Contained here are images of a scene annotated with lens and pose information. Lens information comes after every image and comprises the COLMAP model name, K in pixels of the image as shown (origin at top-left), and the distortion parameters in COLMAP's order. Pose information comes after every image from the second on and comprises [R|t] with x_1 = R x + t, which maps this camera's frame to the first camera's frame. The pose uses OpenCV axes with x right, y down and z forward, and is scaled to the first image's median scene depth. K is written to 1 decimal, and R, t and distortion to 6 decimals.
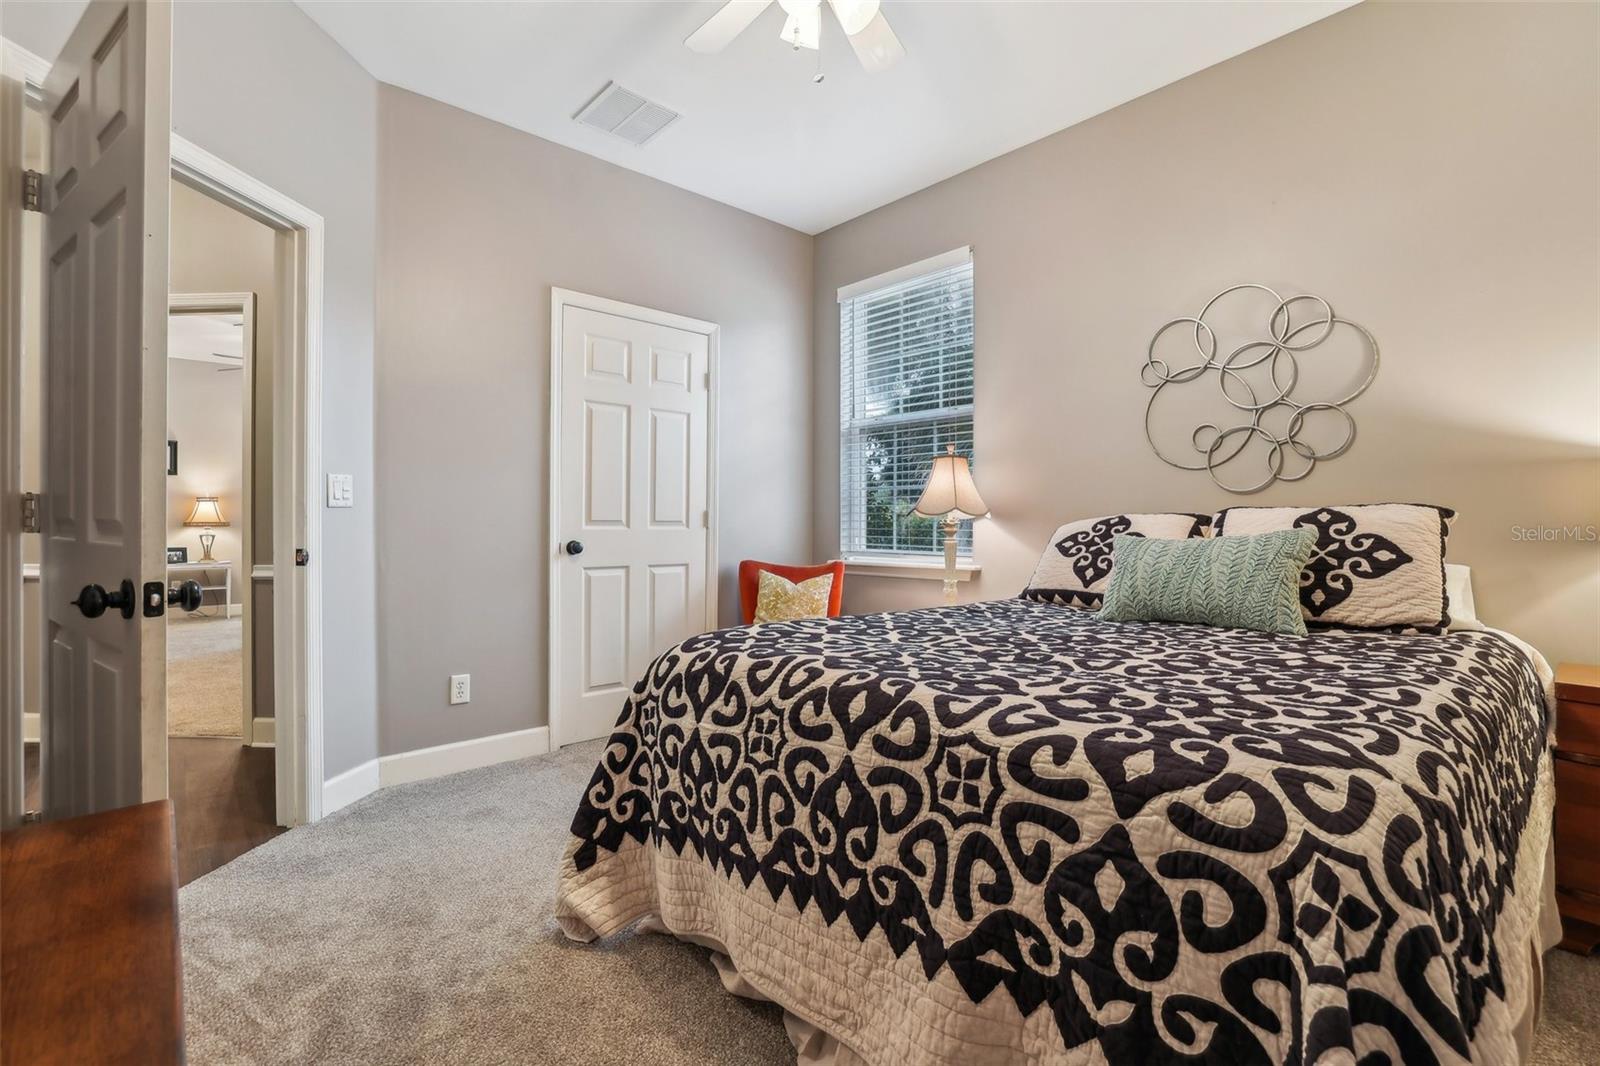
lens RADIAL K [[712.7, 0, 790.5], [0, 712.7, 532.7], [0, 0, 1]] dist [-0.048017, 0.017344]
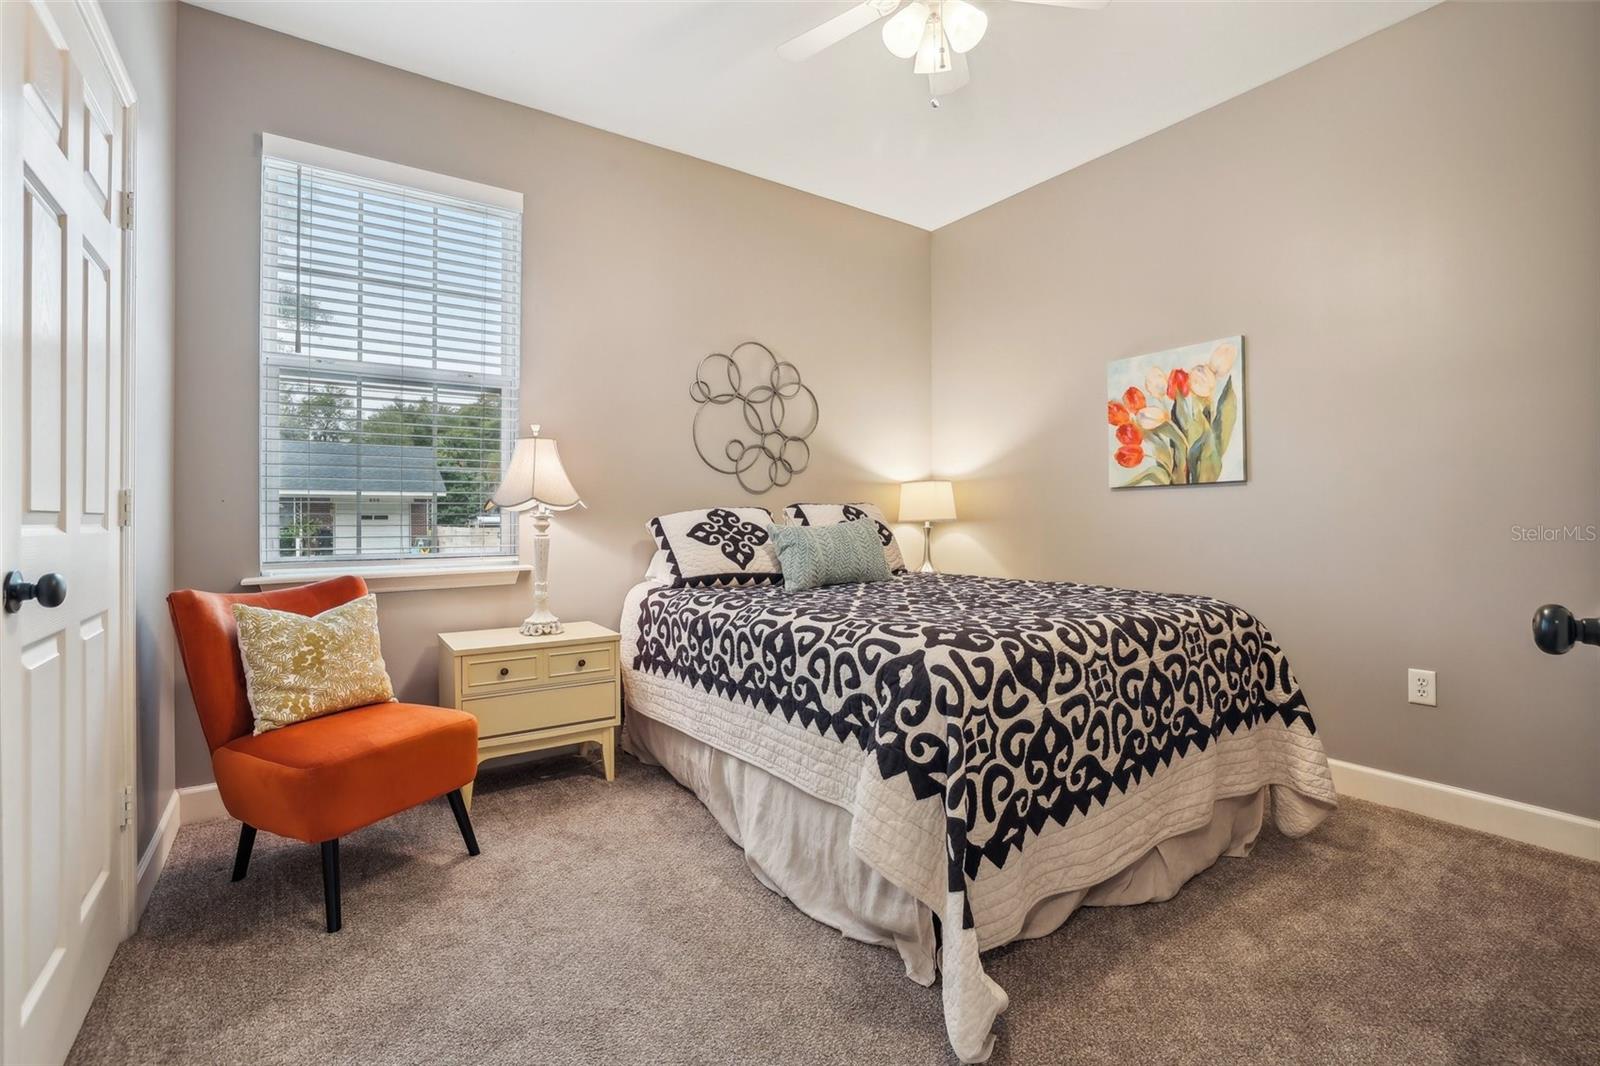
lens RADIAL K [[712.7, 0, 790.5], [0, 712.7, 532.7], [0, 0, 1]] dist [-0.048017, 0.017344]
pose [[0.122544, -0.025465, 0.992136, -1.264568], [0.016598, 0.999584, 0.023606, -0.016560], [-0.992324, 0.013574, 0.122916, 1.300493]]
